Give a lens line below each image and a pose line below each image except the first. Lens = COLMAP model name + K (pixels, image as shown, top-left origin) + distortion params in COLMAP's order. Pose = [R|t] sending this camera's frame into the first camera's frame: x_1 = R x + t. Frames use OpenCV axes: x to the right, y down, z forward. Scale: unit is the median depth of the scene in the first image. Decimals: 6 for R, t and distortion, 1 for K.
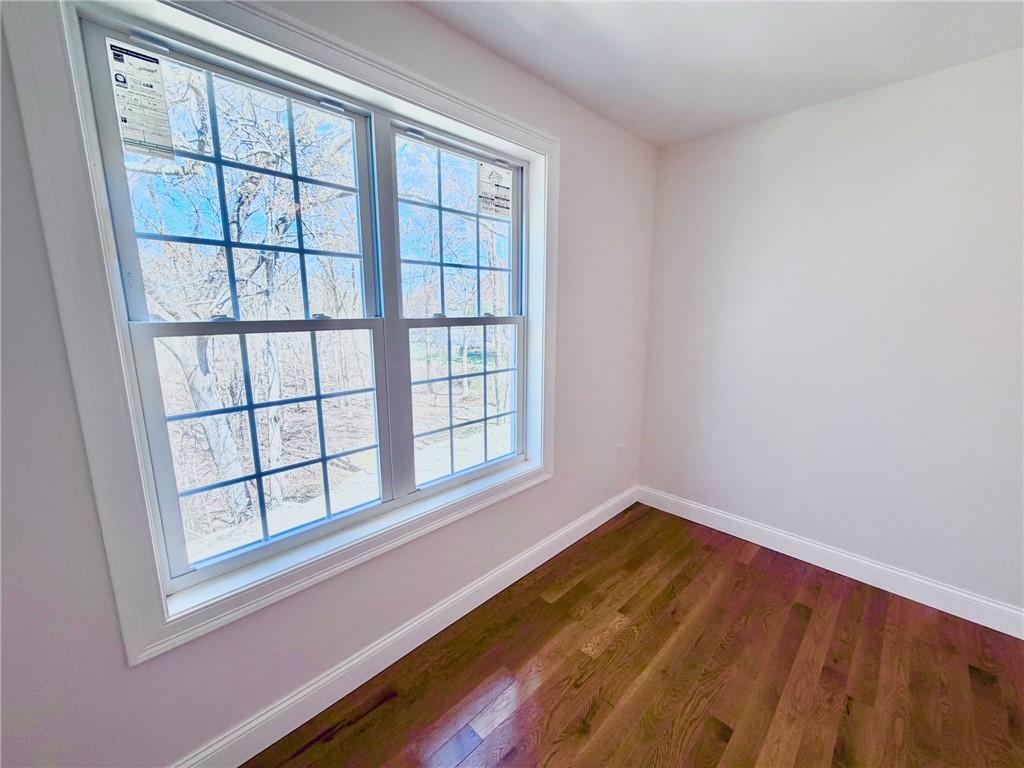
lens RADIAL K [[408.3, 0, 510.4], [0, 408.3, 384.3], [0, 0, 1]] dist [-0.001089, -0.000153]
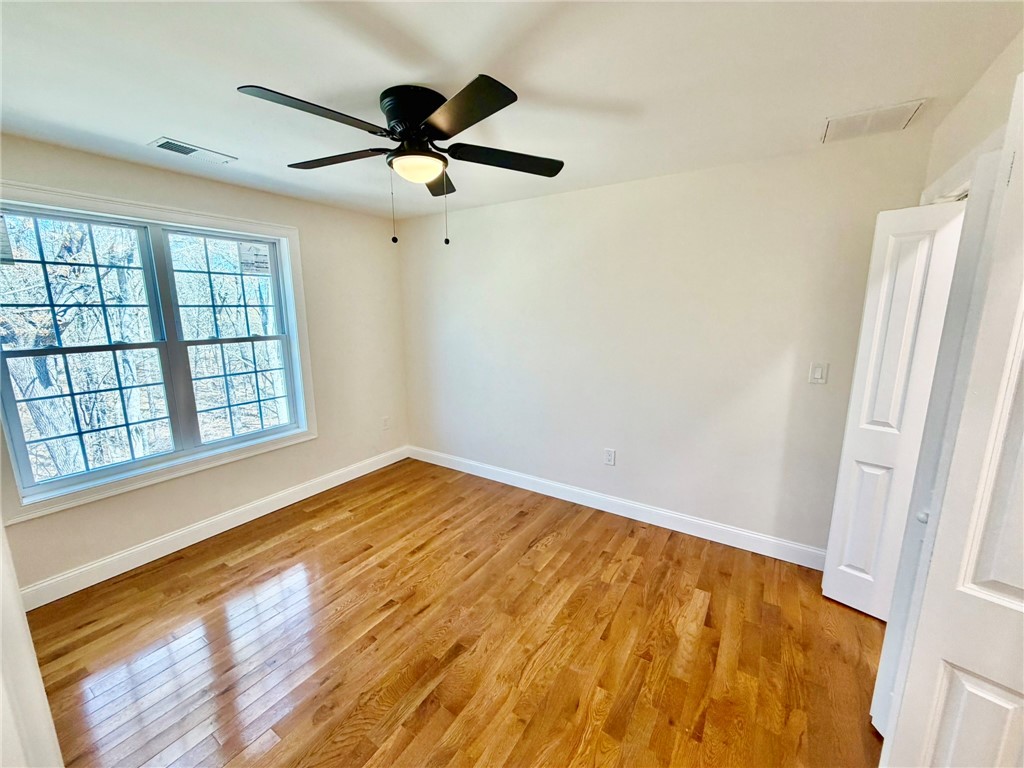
lens RADIAL K [[408.3, 0, 510.4], [0, 408.3, 384.3], [0, 0, 1]] dist [-0.001089, -0.000153]
pose [[0.977850, -0.043224, 0.204796, 0.662489], [0.043009, 0.999060, 0.005506, 0.063302], [-0.204841, 0.003424, 0.978789, -0.864479]]
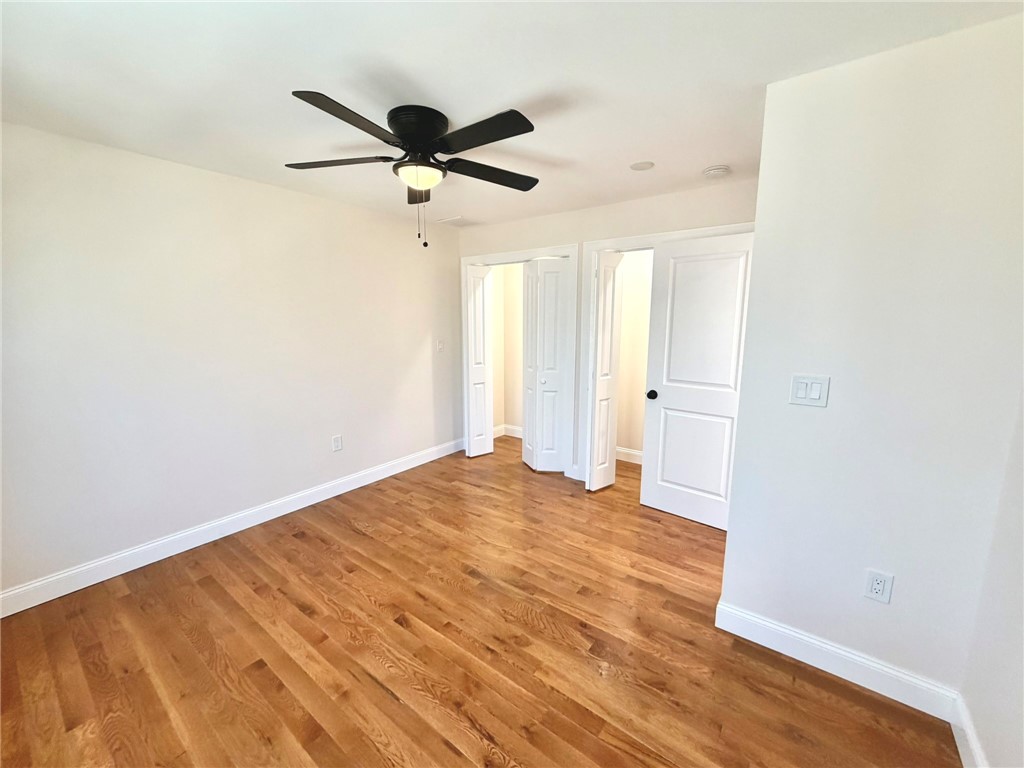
lens RADIAL K [[408.3, 0, 510.4], [0, 408.3, 384.3], [0, 0, 1]] dist [-0.001089, -0.000153]
pose [[-0.141970, -0.160423, 0.976785, -0.561163], [0.181627, 0.965805, 0.185019, -0.076824], [-0.973065, 0.203678, -0.107978, 0.149994]]
